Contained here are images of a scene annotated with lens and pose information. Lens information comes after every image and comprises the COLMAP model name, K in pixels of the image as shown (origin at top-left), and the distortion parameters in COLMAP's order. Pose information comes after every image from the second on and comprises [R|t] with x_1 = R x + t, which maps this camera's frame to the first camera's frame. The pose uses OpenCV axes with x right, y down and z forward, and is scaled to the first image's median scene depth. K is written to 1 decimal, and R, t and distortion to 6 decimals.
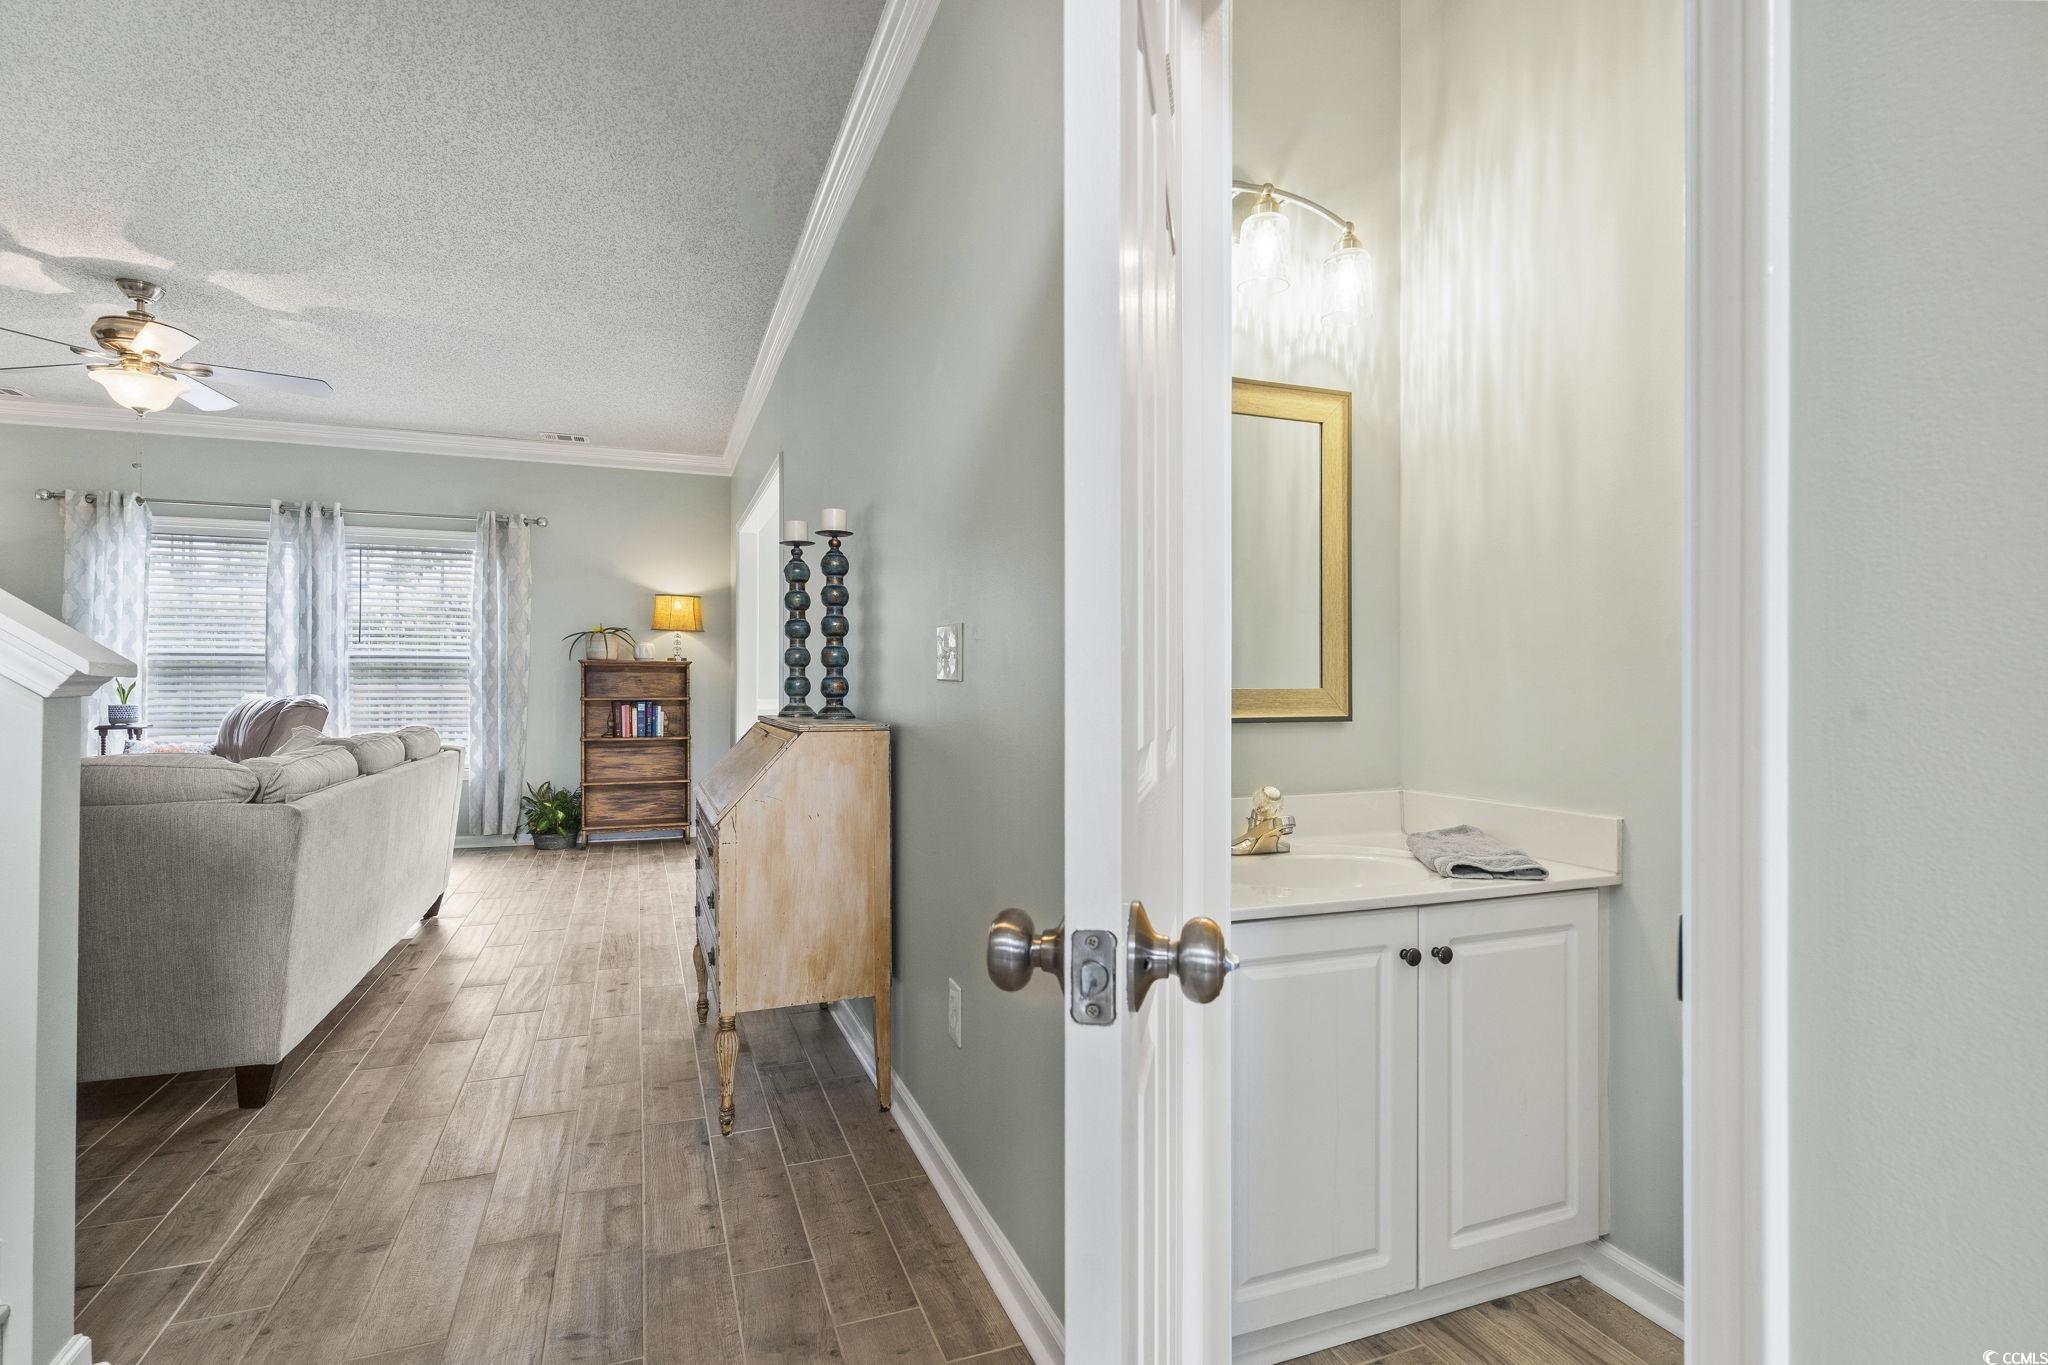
lens RADIAL K [[977.5, 0, 1019.7], [0, 977.5, 681.1], [0, 0, 1]] dist [0.001855, -0.000626]
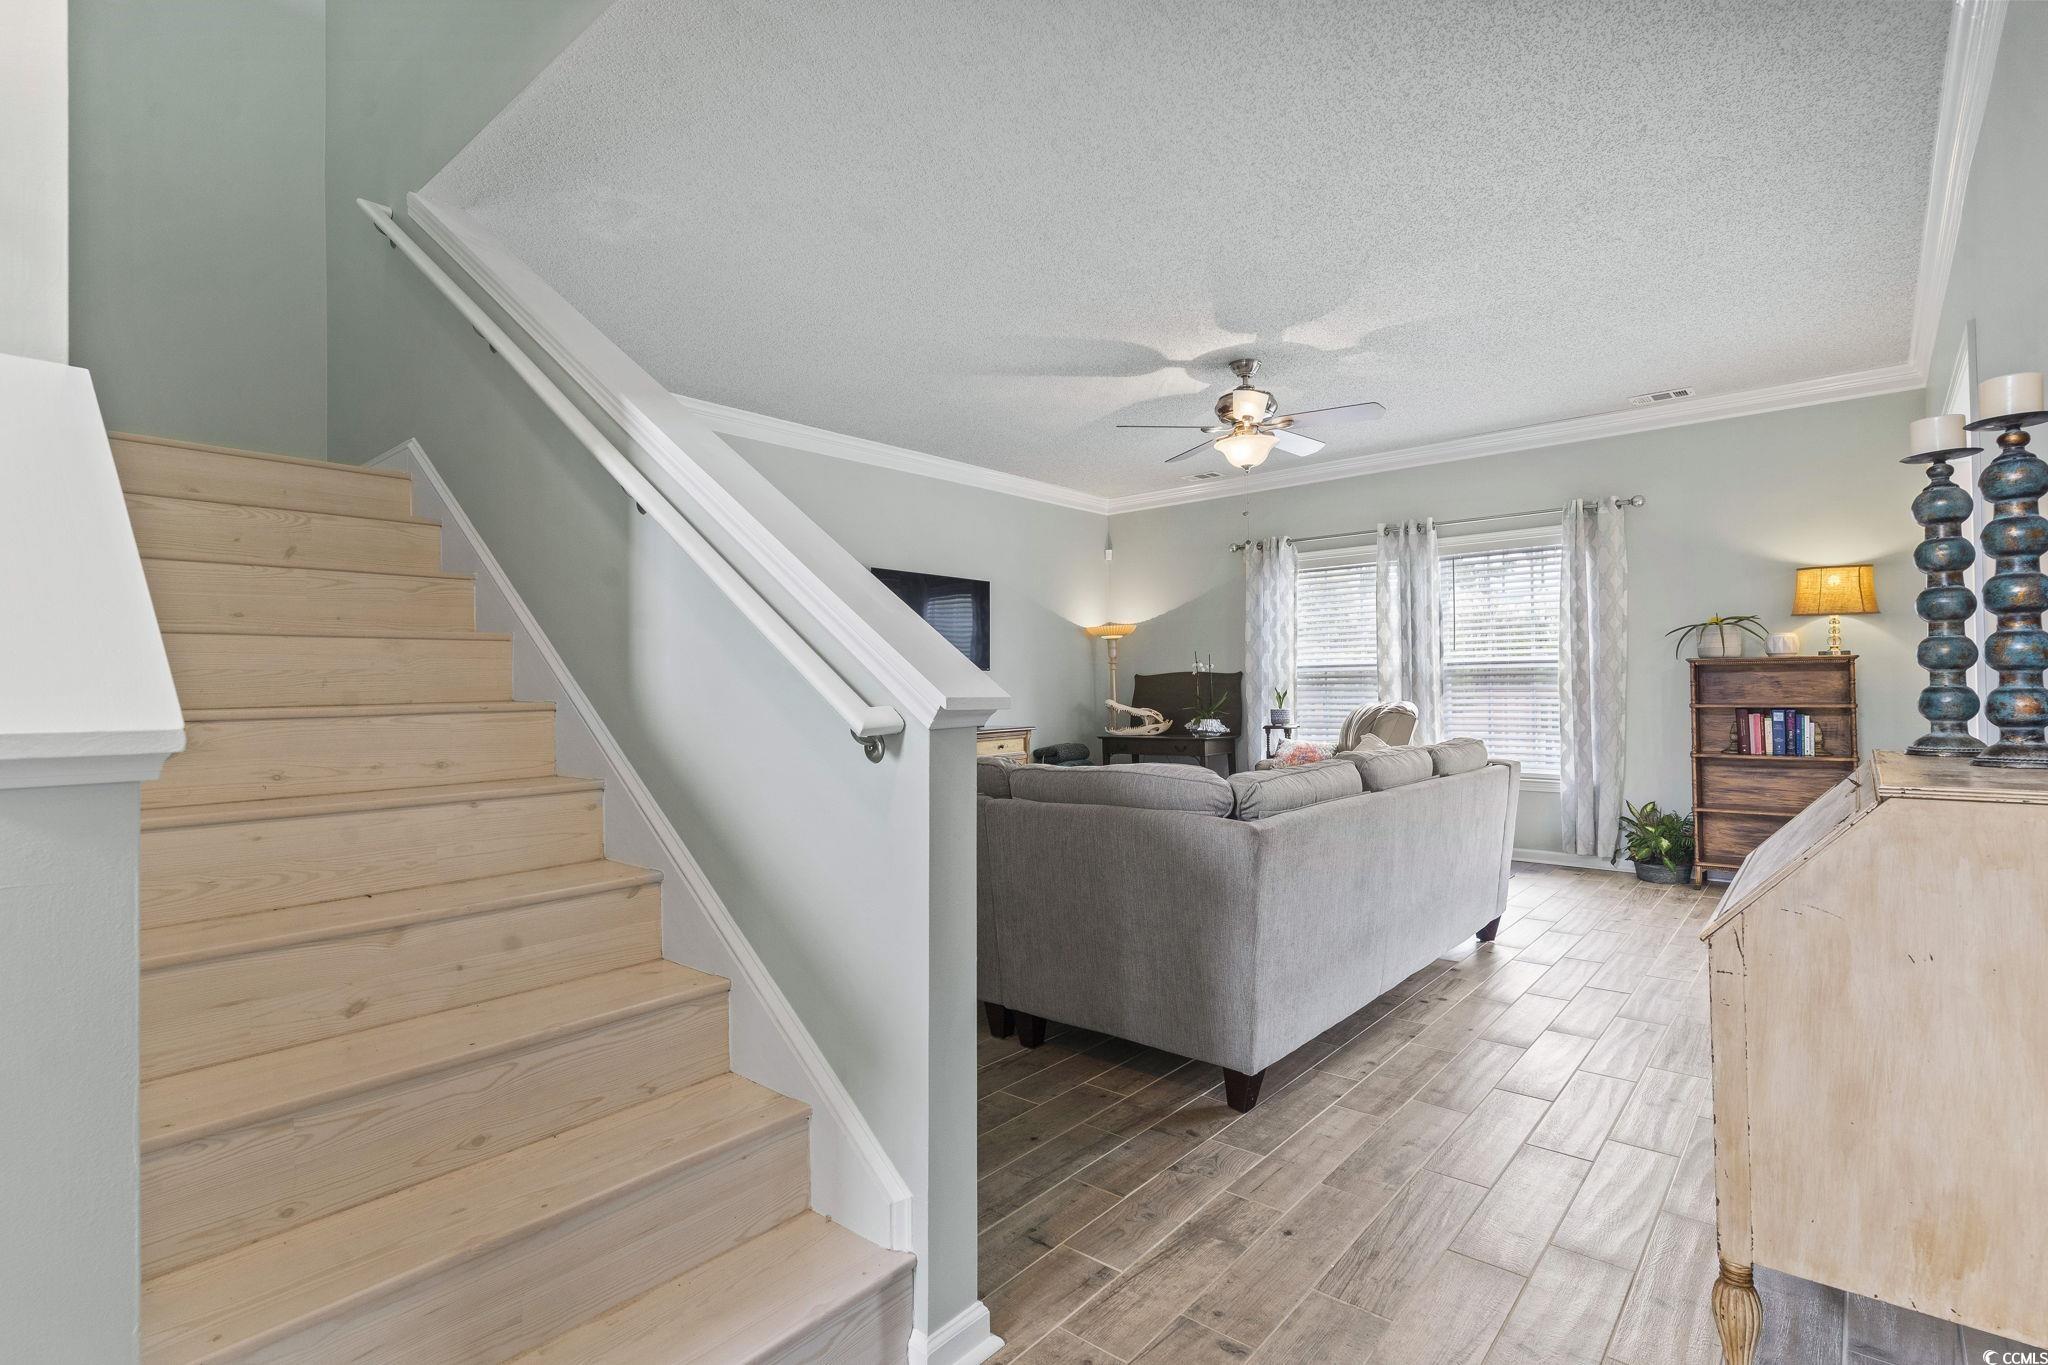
lens RADIAL K [[977.5, 0, 1005.8], [0, 977.5, 678.8], [0, 0, 1]] dist [0.001855, -0.000626]
pose [[0.471829, -0.018115, -0.881504, 0.014400], [0.016876, 0.999791, -0.011513, -0.008766], [0.881528, -0.009444, 0.472037, 0.176667]]
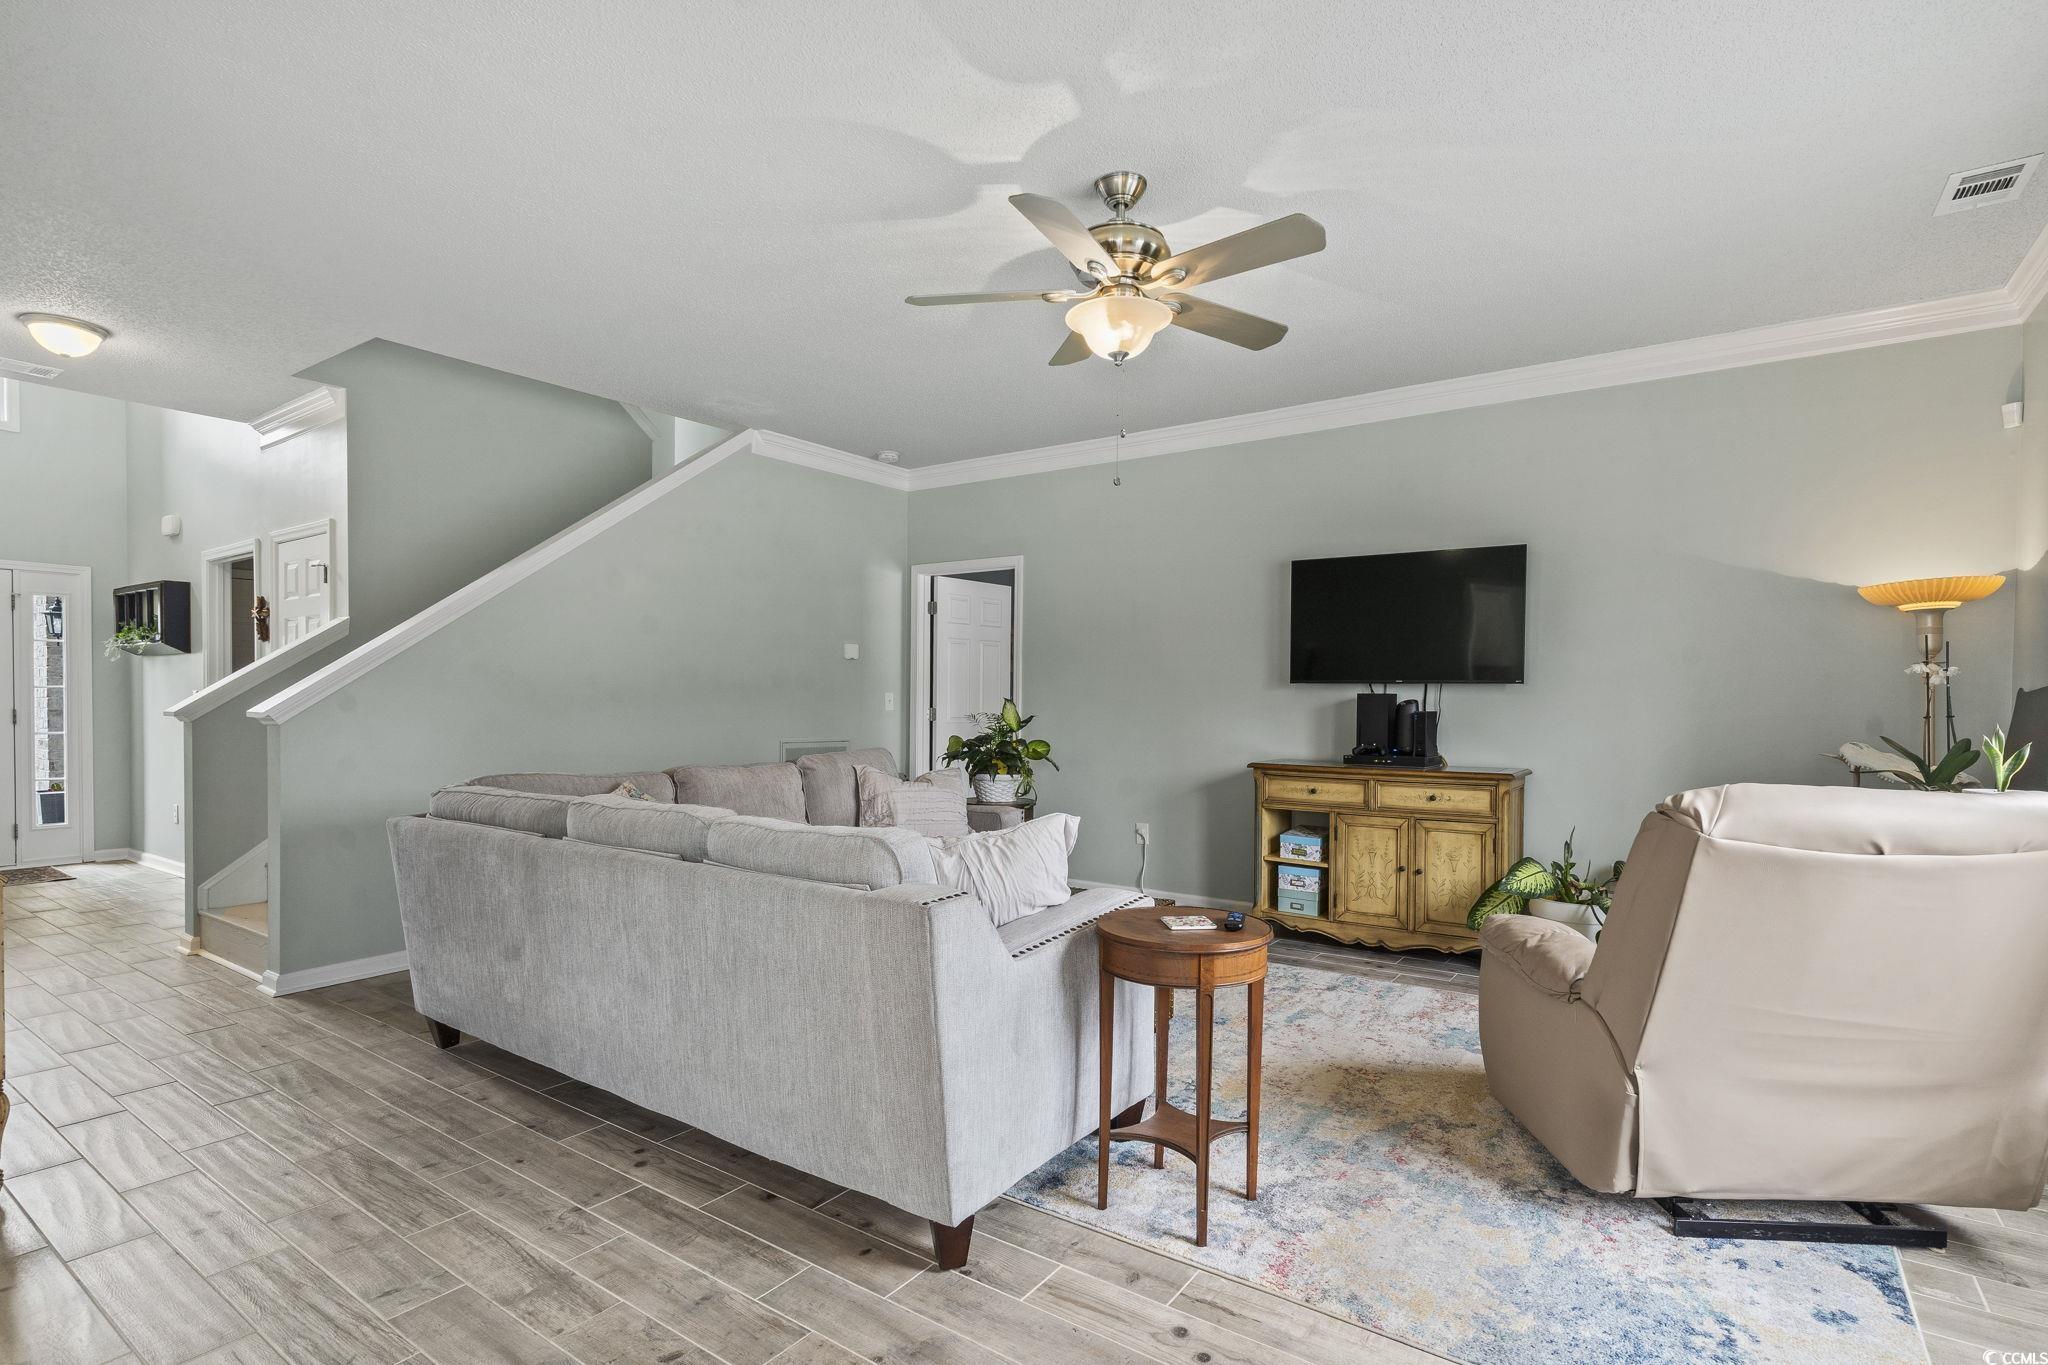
lens RADIAL K [[977.5, 0, 1033.3], [0, 977.5, 699.3], [0, 0, 1]] dist [0.001855, -0.000626]
pose [[-0.827953, -0.012257, -0.560663, -0.419592], [-0.007945, 0.999917, -0.010128, -0.011147], [0.560741, -0.003931, -0.827982, 1.525033]]
